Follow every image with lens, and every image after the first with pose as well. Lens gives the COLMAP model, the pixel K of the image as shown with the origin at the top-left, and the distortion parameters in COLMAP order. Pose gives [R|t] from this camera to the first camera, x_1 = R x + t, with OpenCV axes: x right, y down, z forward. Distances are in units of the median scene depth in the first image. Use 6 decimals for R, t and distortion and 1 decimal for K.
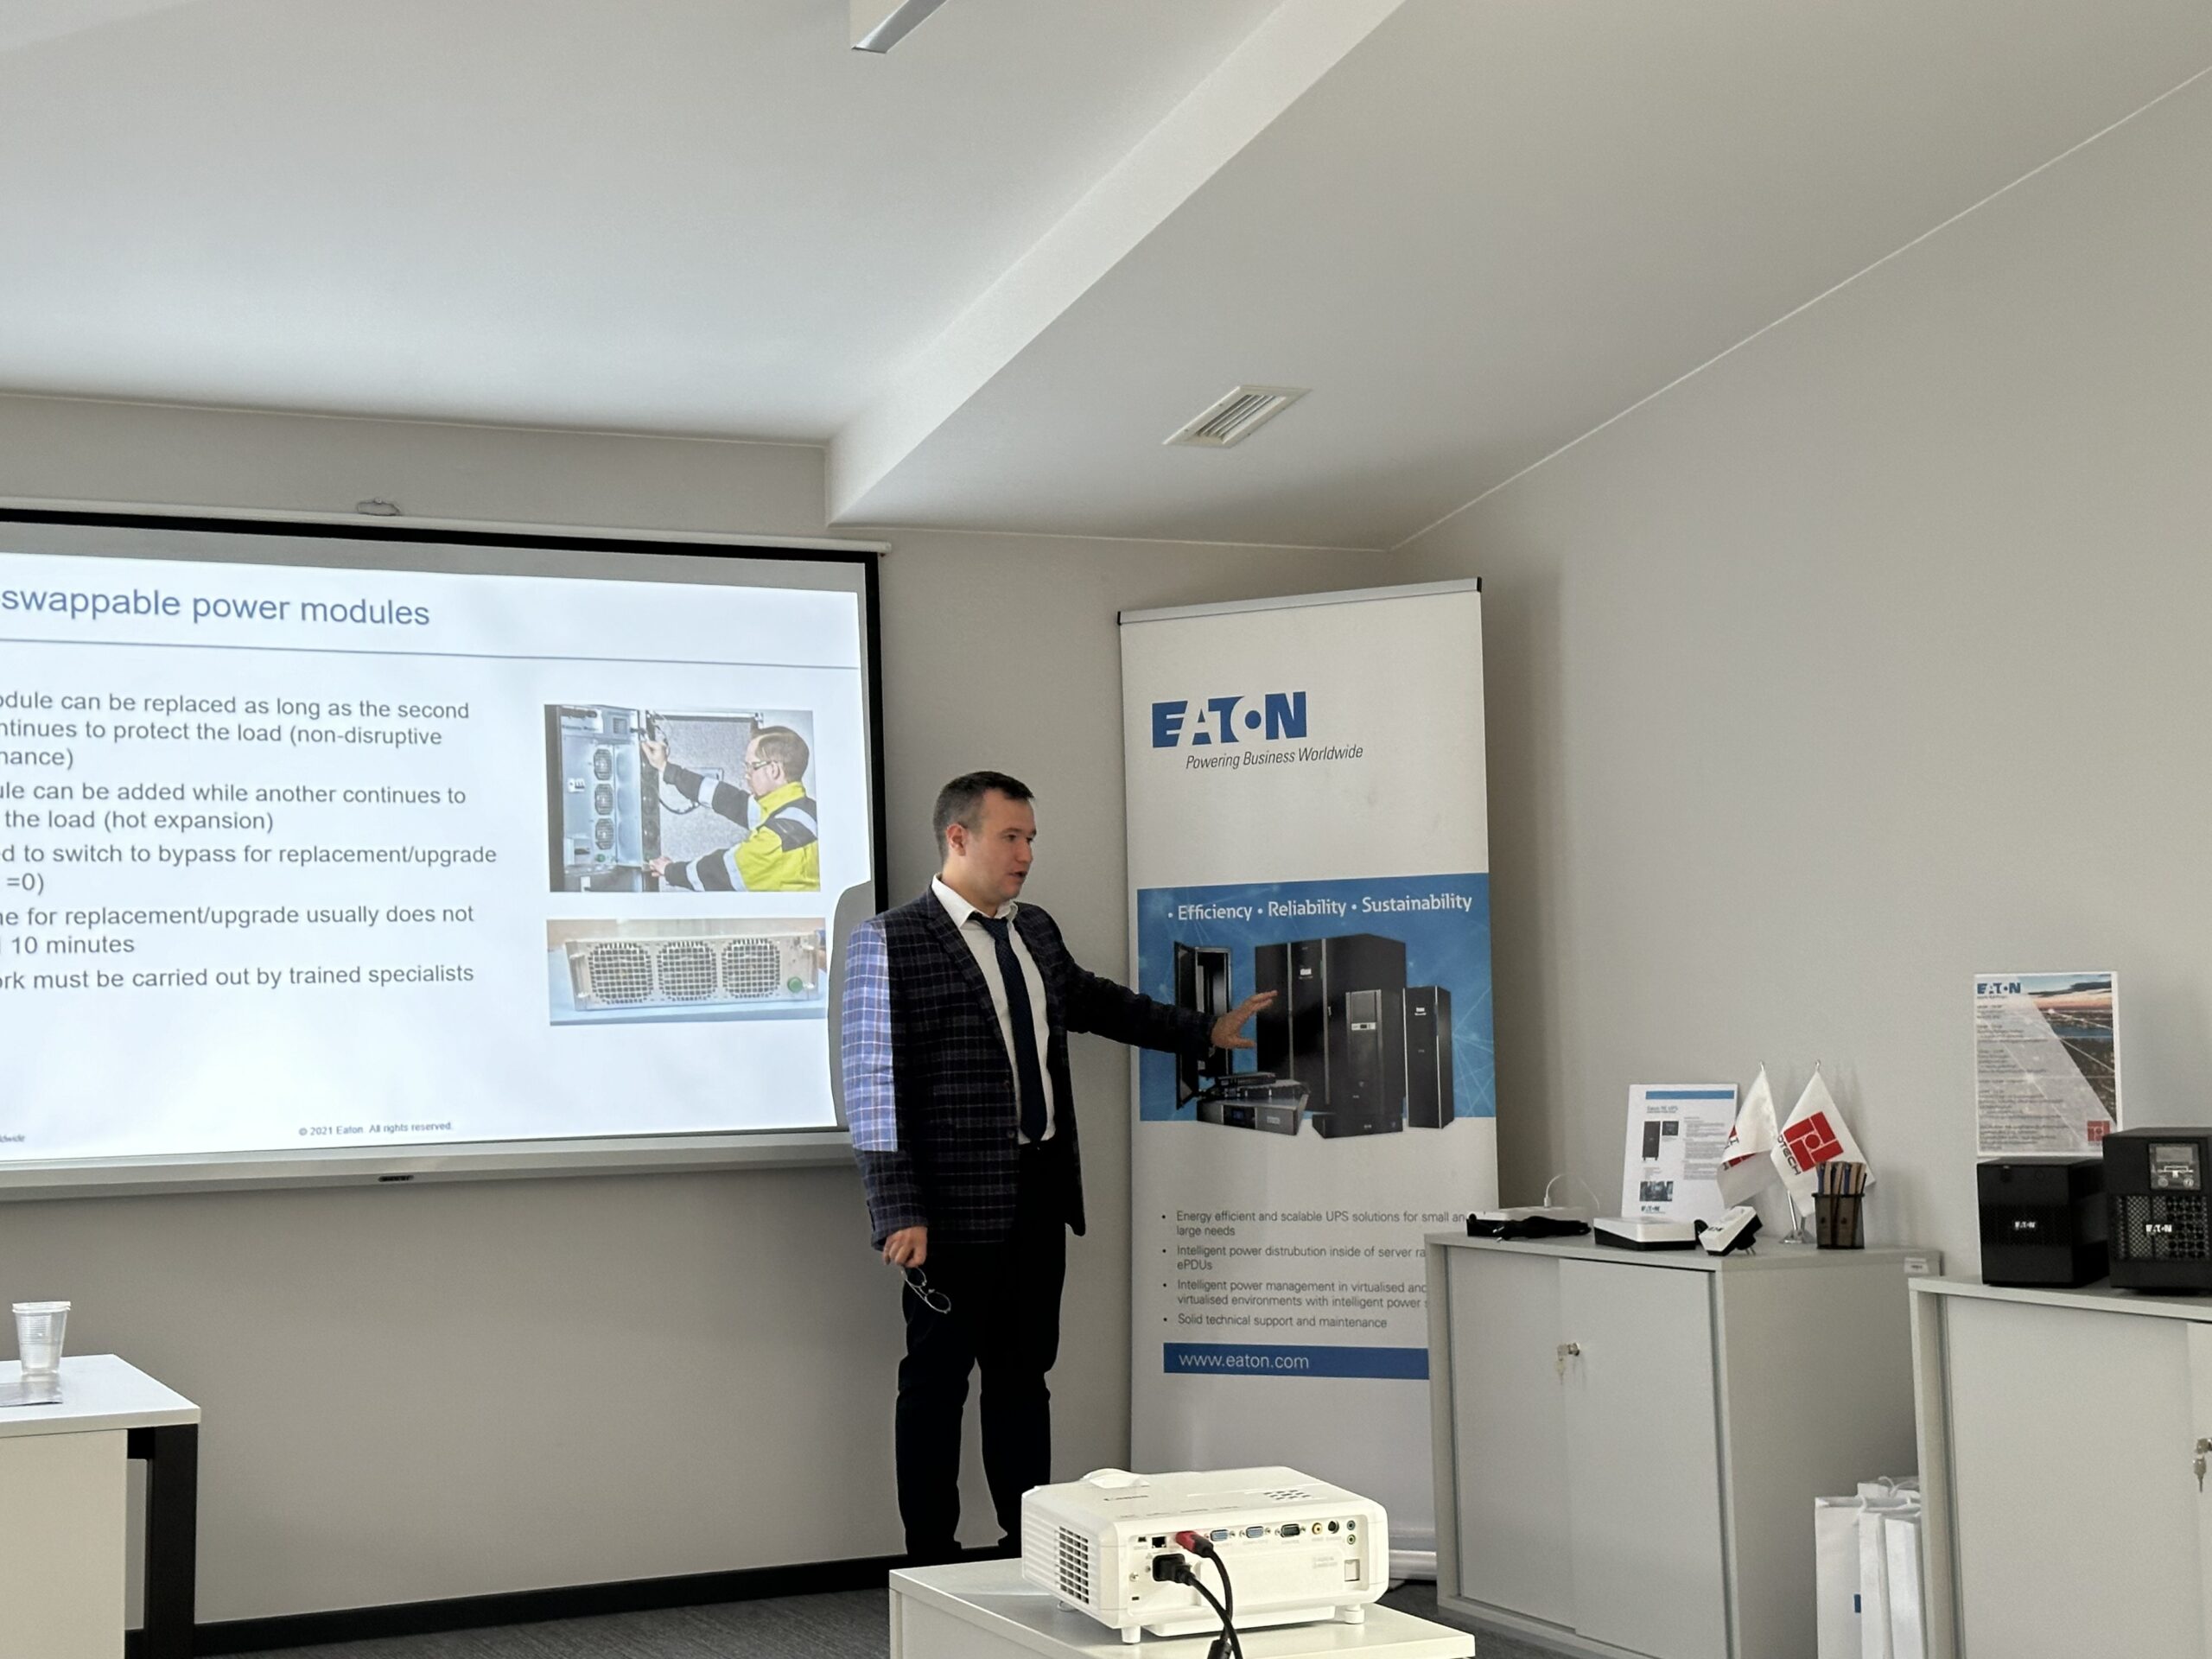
lens RADIAL K [[3233.0, 0, 1101.0], [0, 3233.0, 838.6], [0, 0, 1]] dist [0.194995, 0.000000]
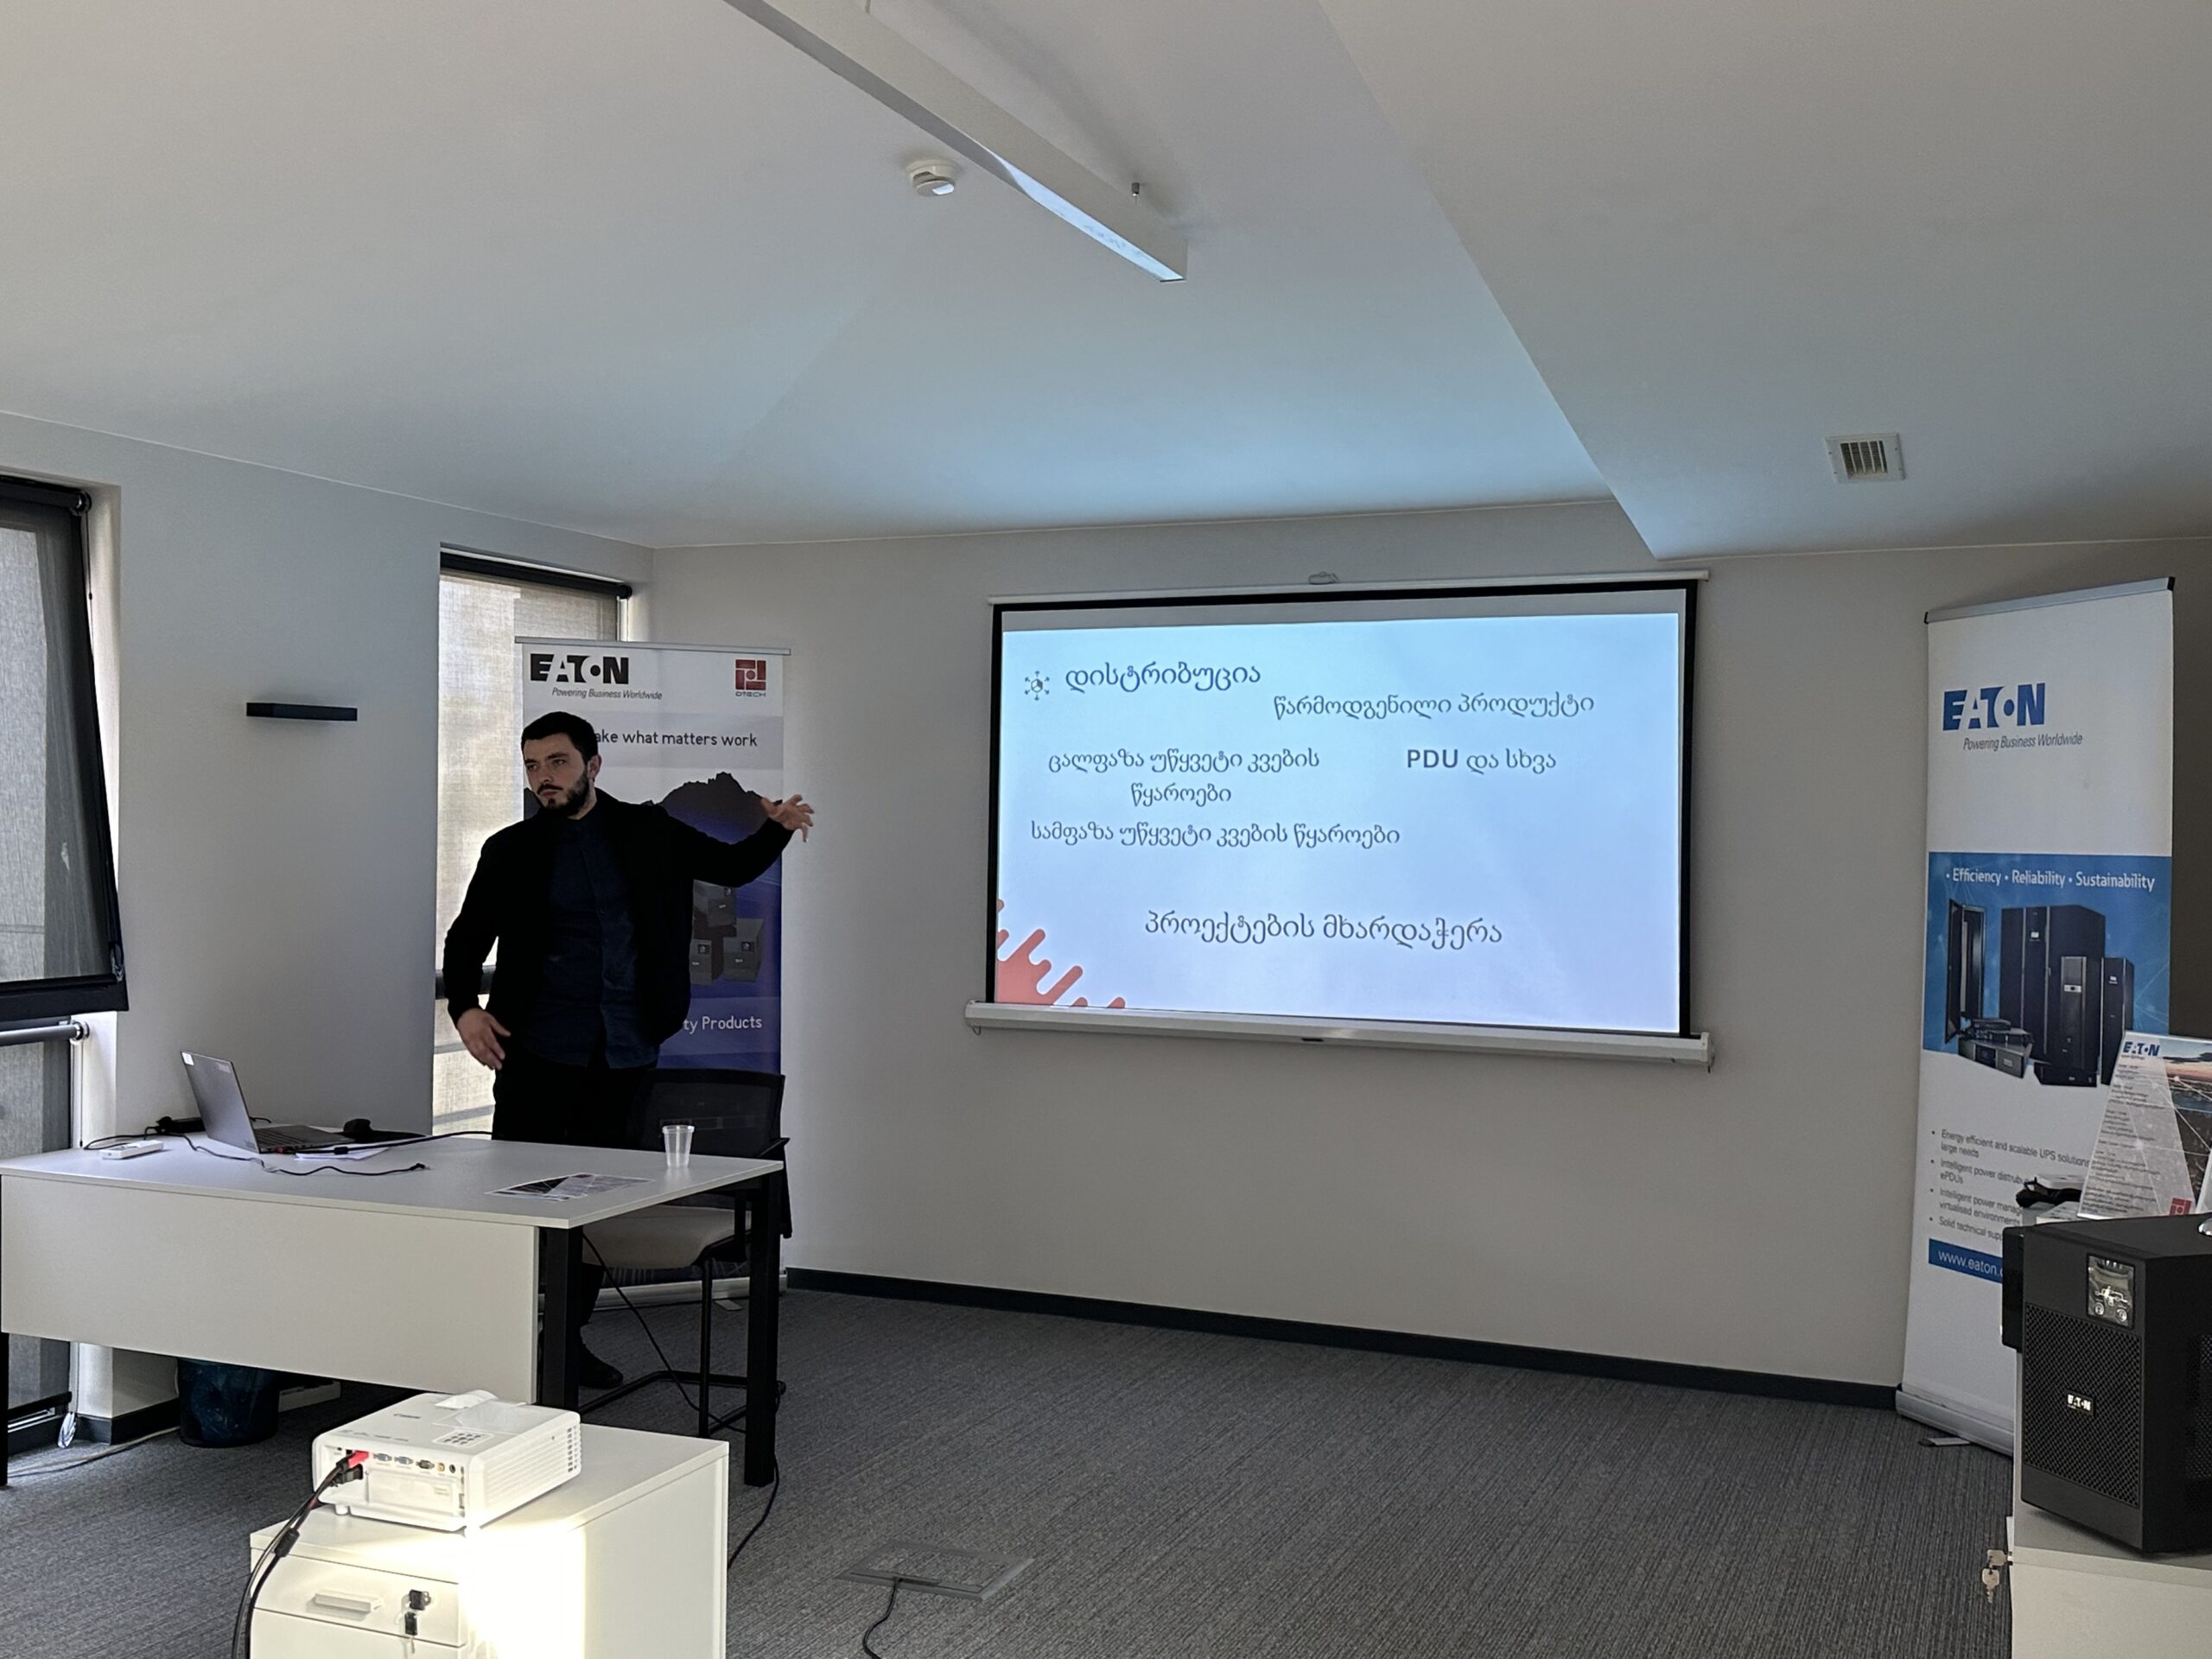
lens RADIAL K [[2200.7, 0, 1094.1], [0, 2200.7, 819.7], [0, 0, 1]] dist [0.047814, 0.000000]
pose [[0.677794, 0.027727, -0.734729, 0.416359], [0.021536, 0.998111, 0.057533, -0.051060], [0.734937, -0.054819, 0.675916, 0.249559]]
